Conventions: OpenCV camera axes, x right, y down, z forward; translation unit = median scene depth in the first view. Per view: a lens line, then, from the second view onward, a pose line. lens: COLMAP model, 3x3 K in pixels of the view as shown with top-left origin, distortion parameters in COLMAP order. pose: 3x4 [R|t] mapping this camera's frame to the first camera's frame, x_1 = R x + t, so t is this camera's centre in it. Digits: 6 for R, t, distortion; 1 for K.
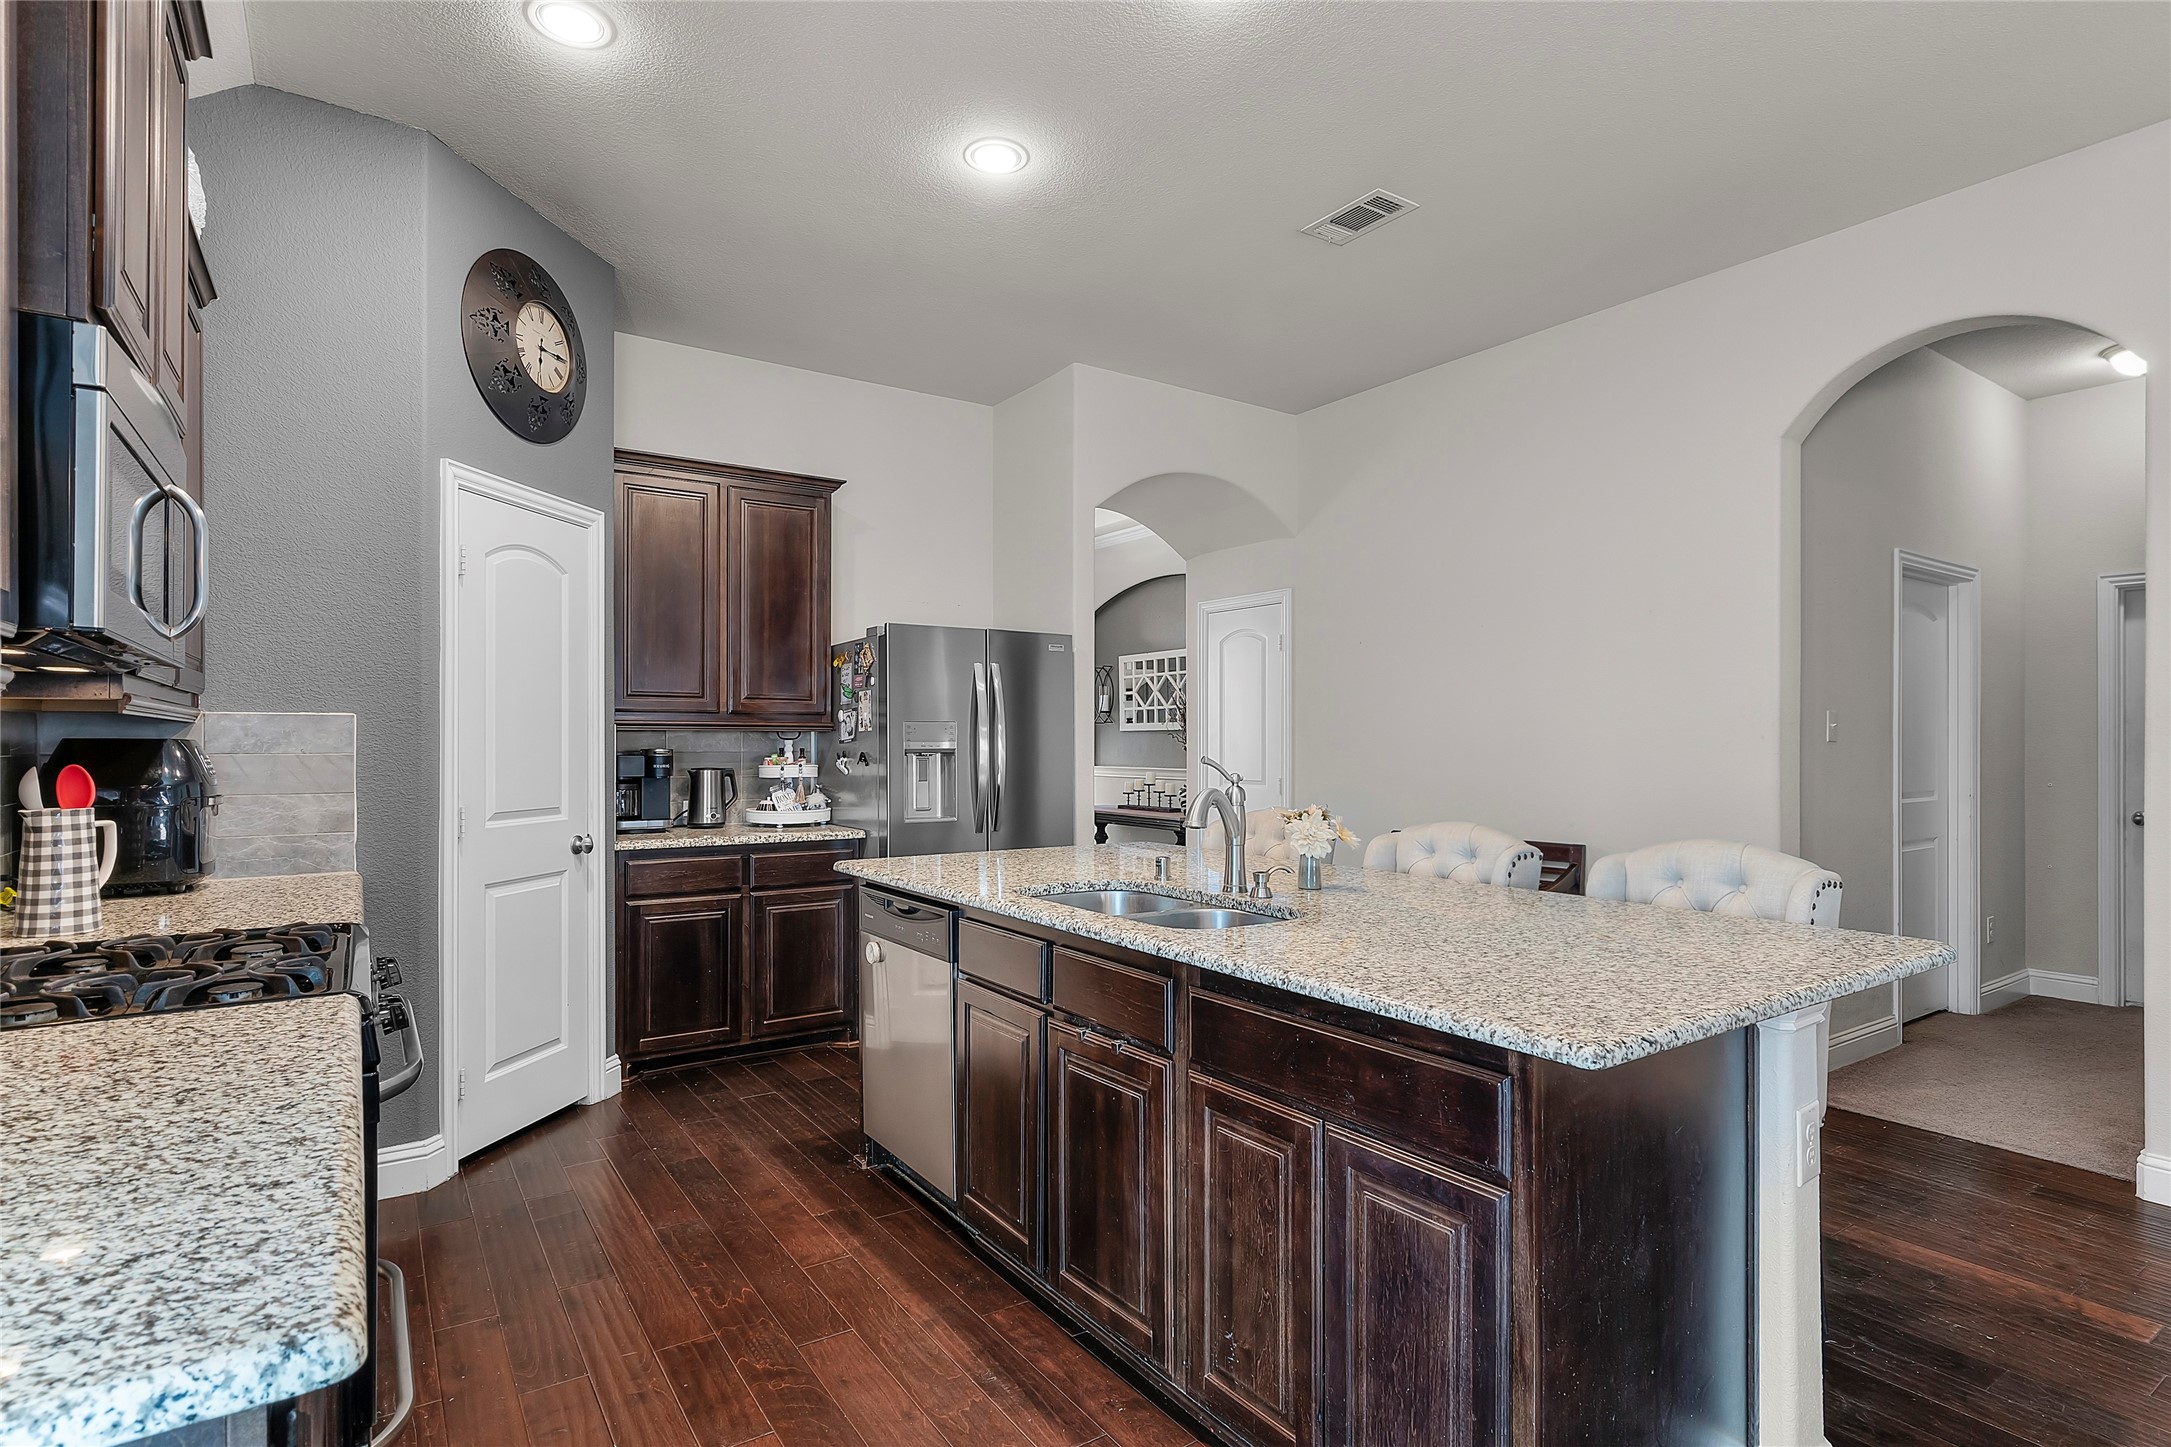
lens RADIAL K [[1080.7, 0, 1080.4], [0, 1080.7, 741.9], [0, 0, 1]] dist [-0.000595, 0.000314]
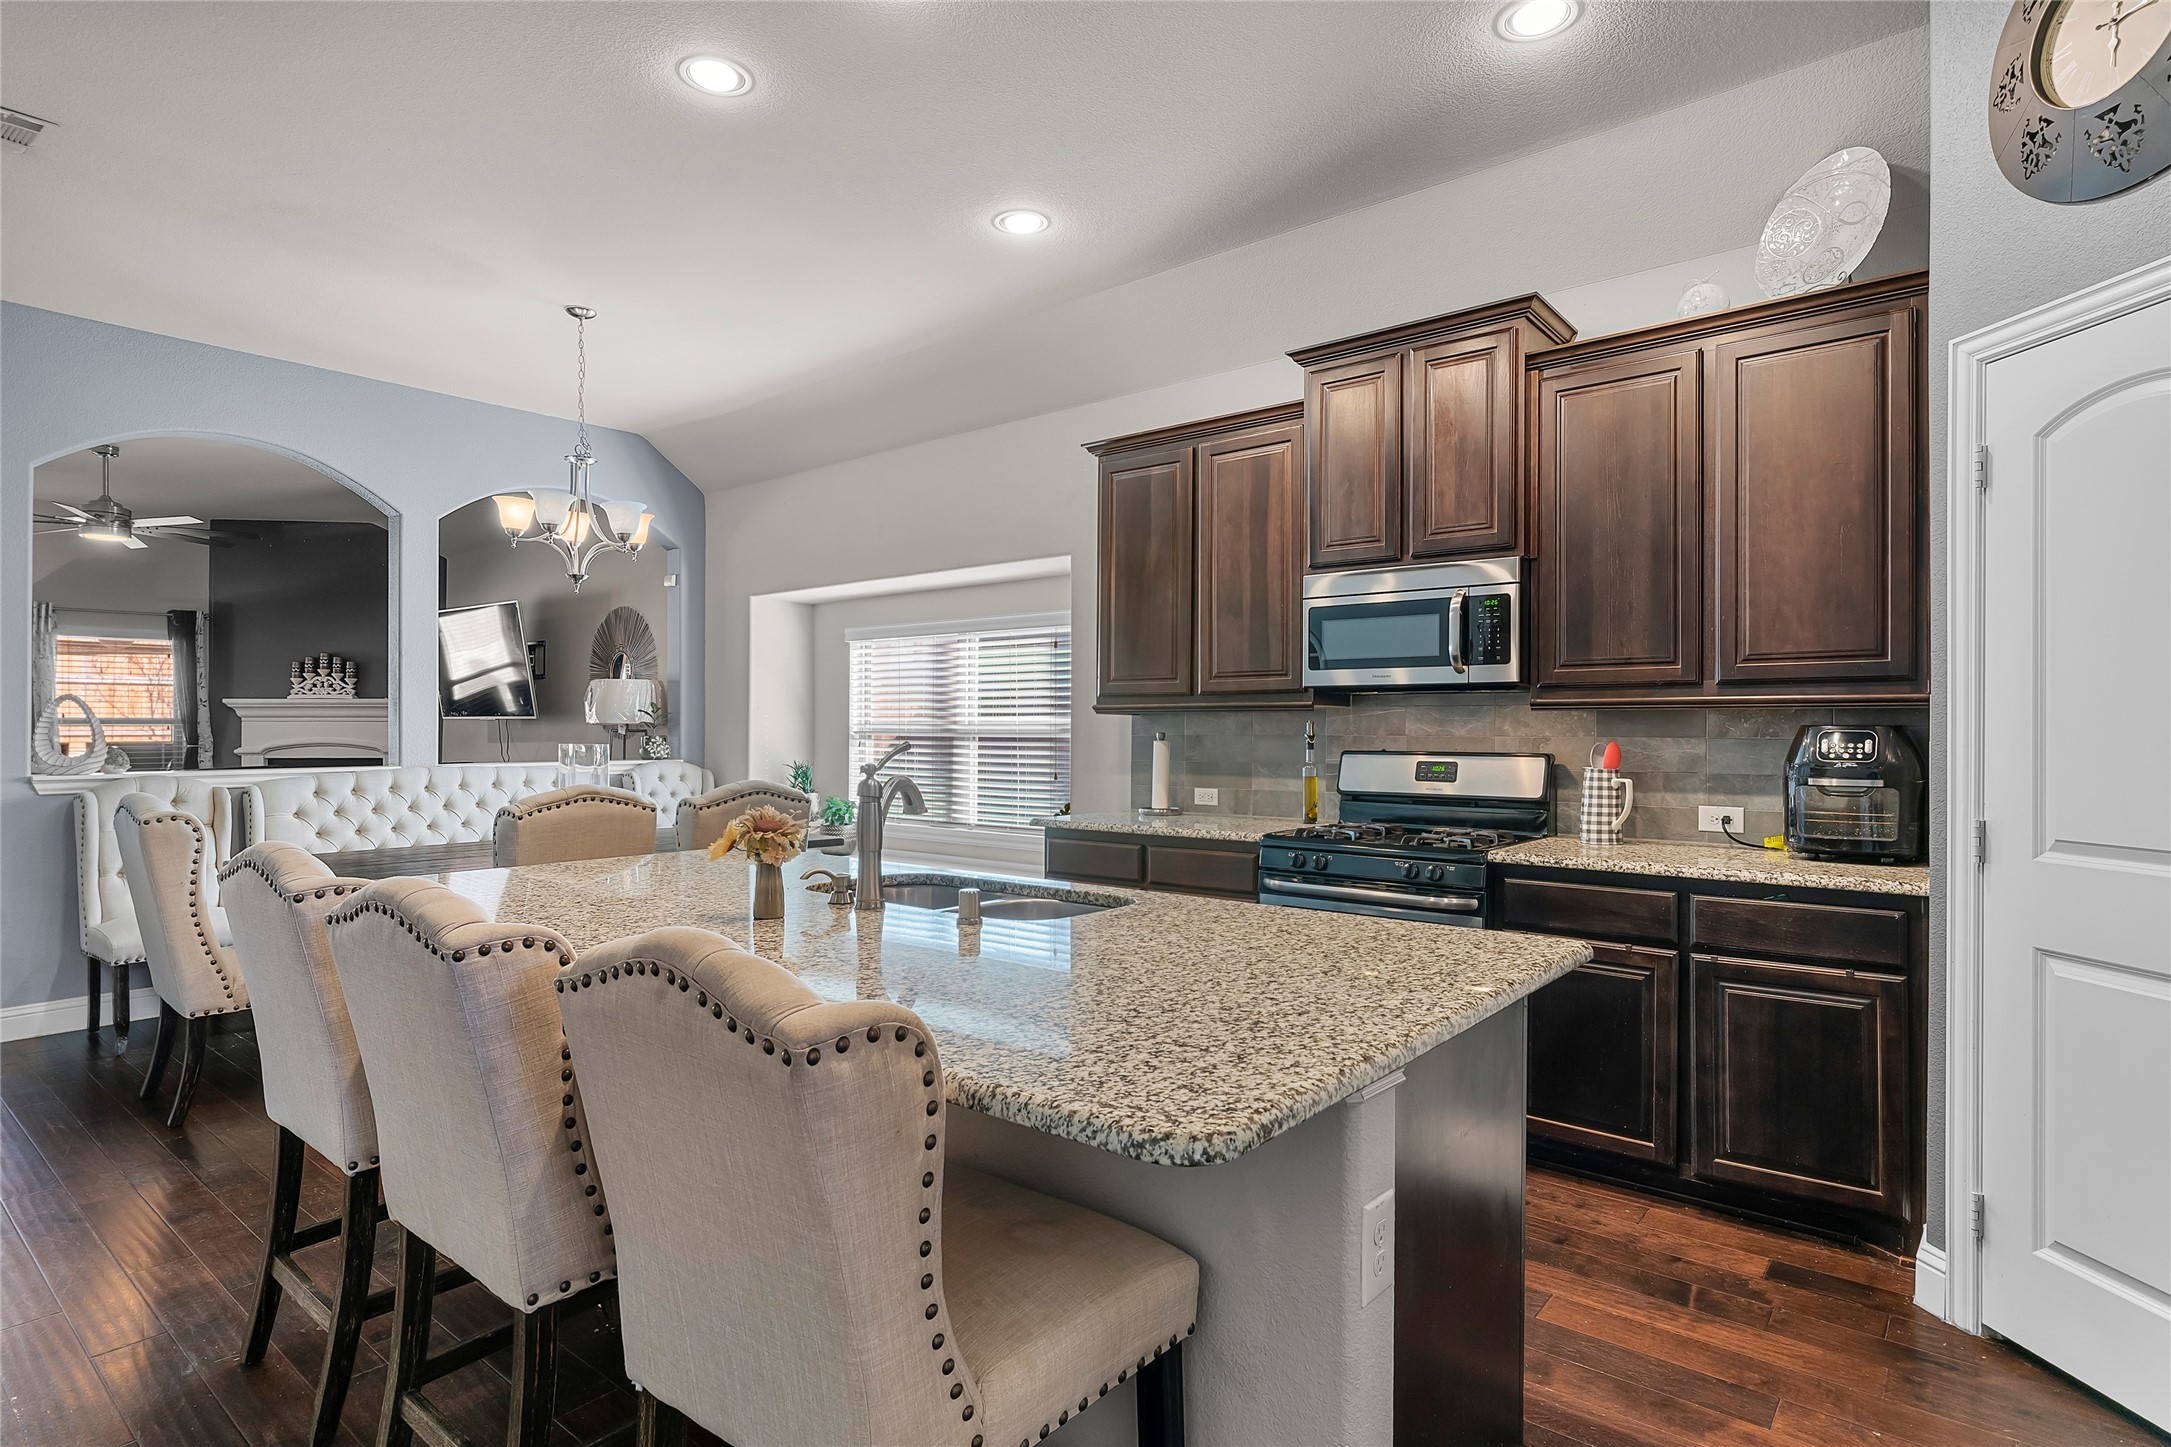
lens RADIAL K [[1118.7, 0, 1077.9], [0, 1118.7, 725.7], [0, 0, 1]] dist [-0.003053, 0.000019]
pose [[-0.958887, -0.001176, -0.283786, 0.210618], [-0.000268, 0.999995, -0.003238, 0.002106], [0.283788, -0.003028, -0.958882, 1.674779]]
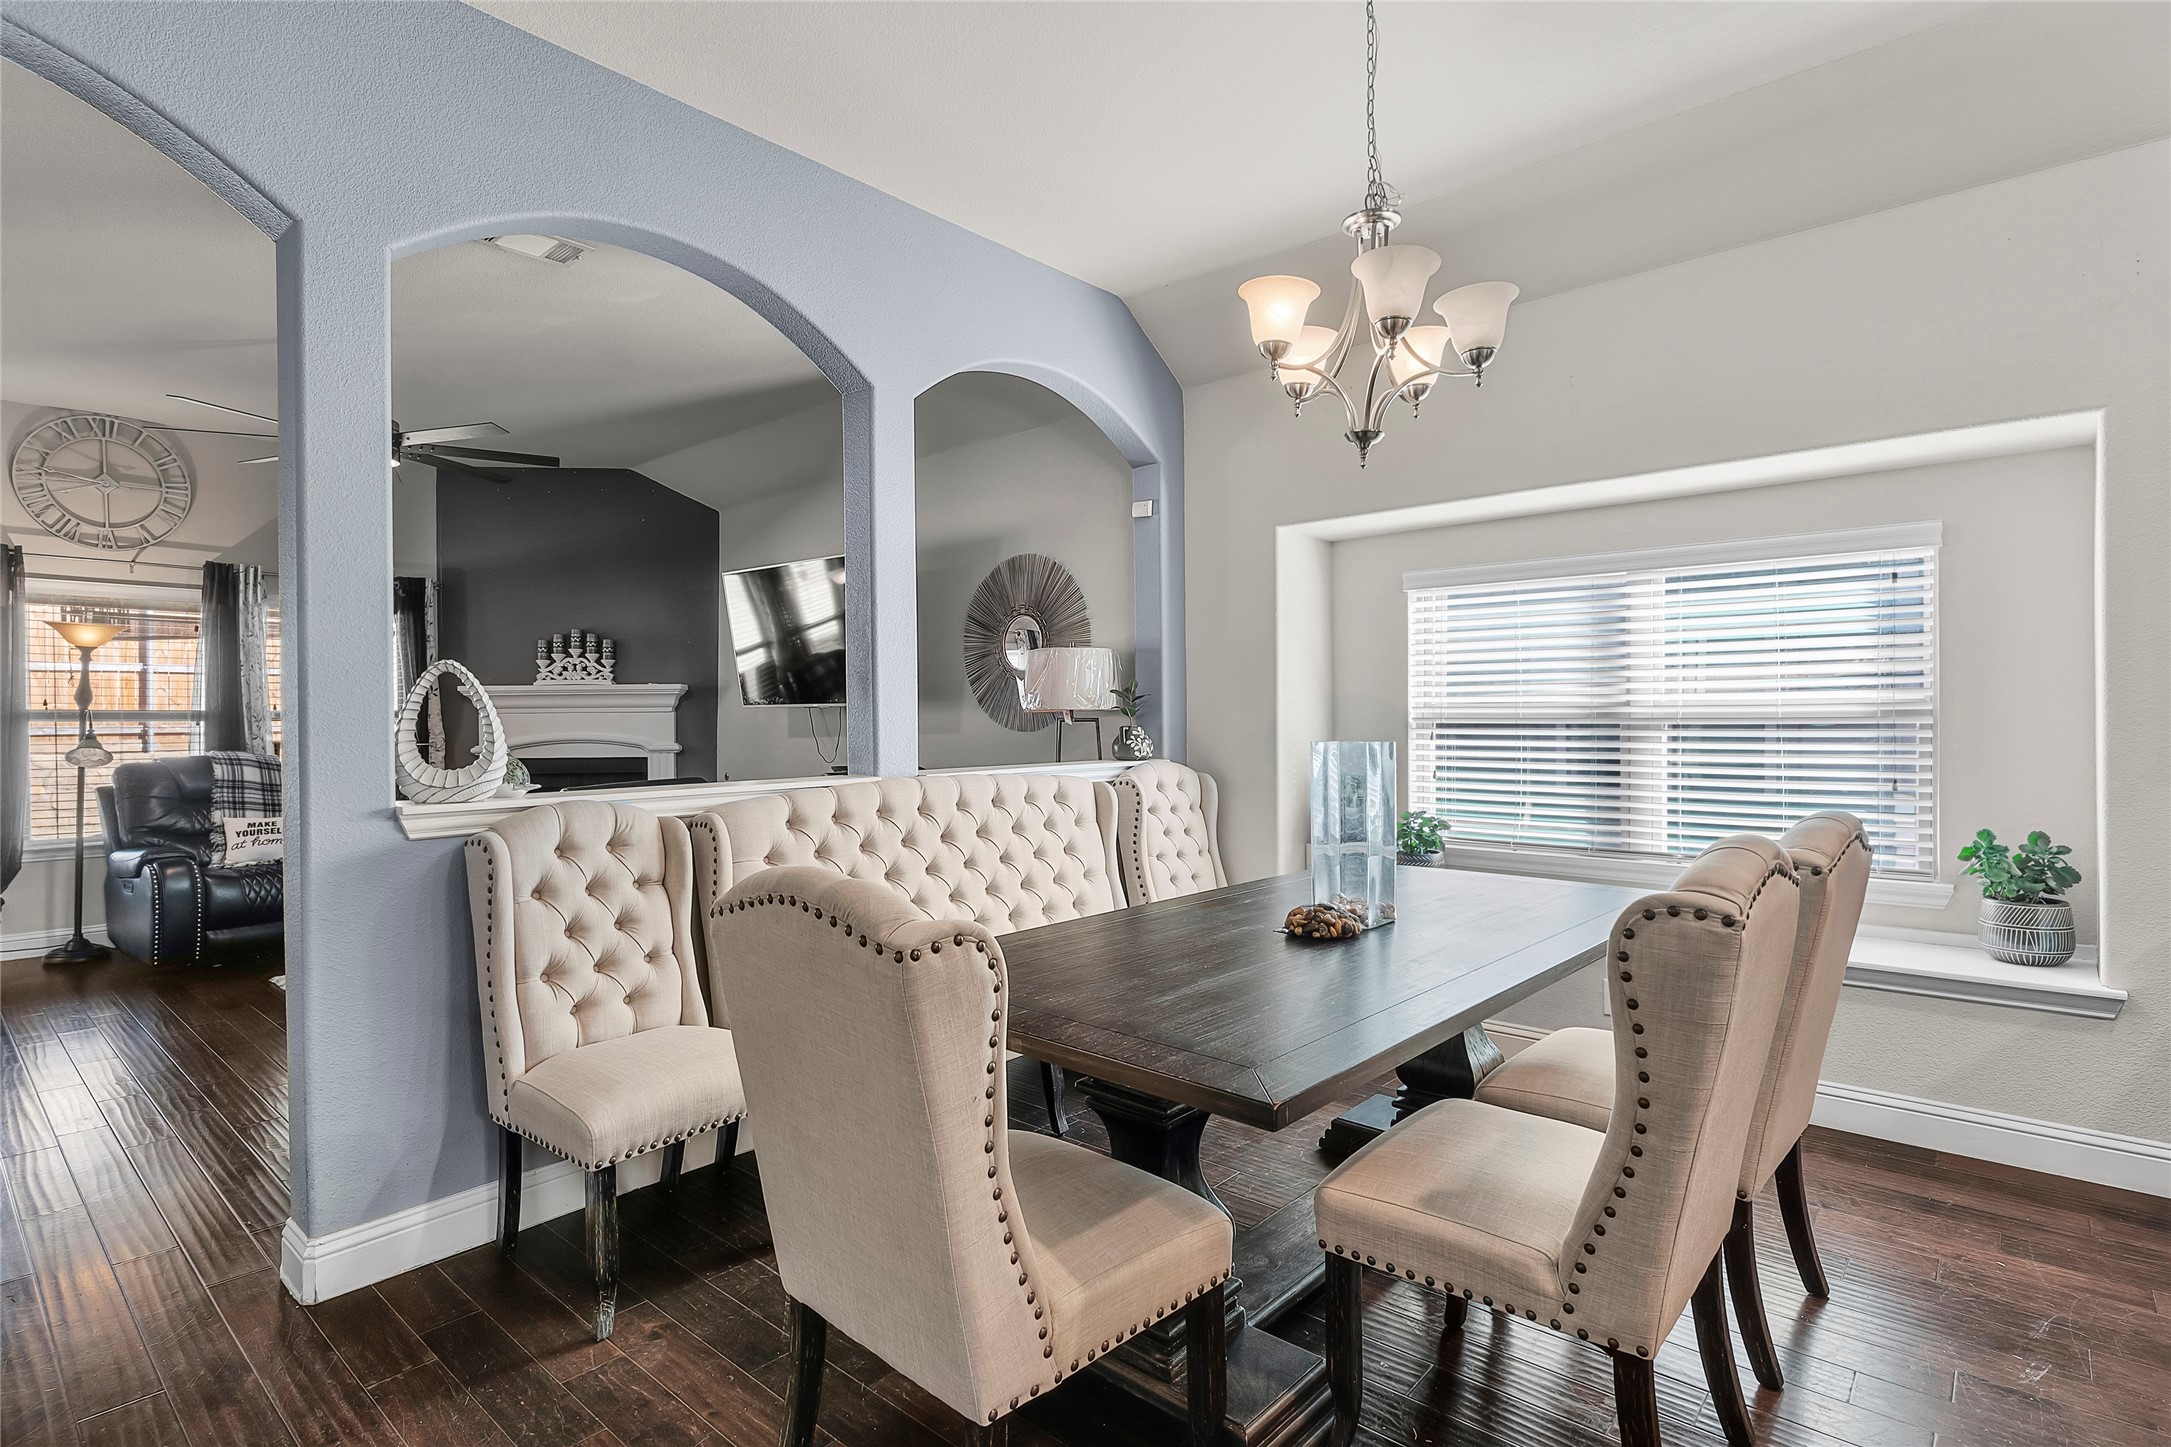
lens RADIAL K [[1068.1, 0, 1079.9], [0, 1068.1, 728.5], [0, 0, 1]] dist [-0.001523, -0.000392]
pose [[-0.967352, 0.010174, -0.253232, 0.868078], [0.008074, 0.999924, 0.009331, 0.003327], [0.253307, 0.006982, -0.967361, 0.703842]]
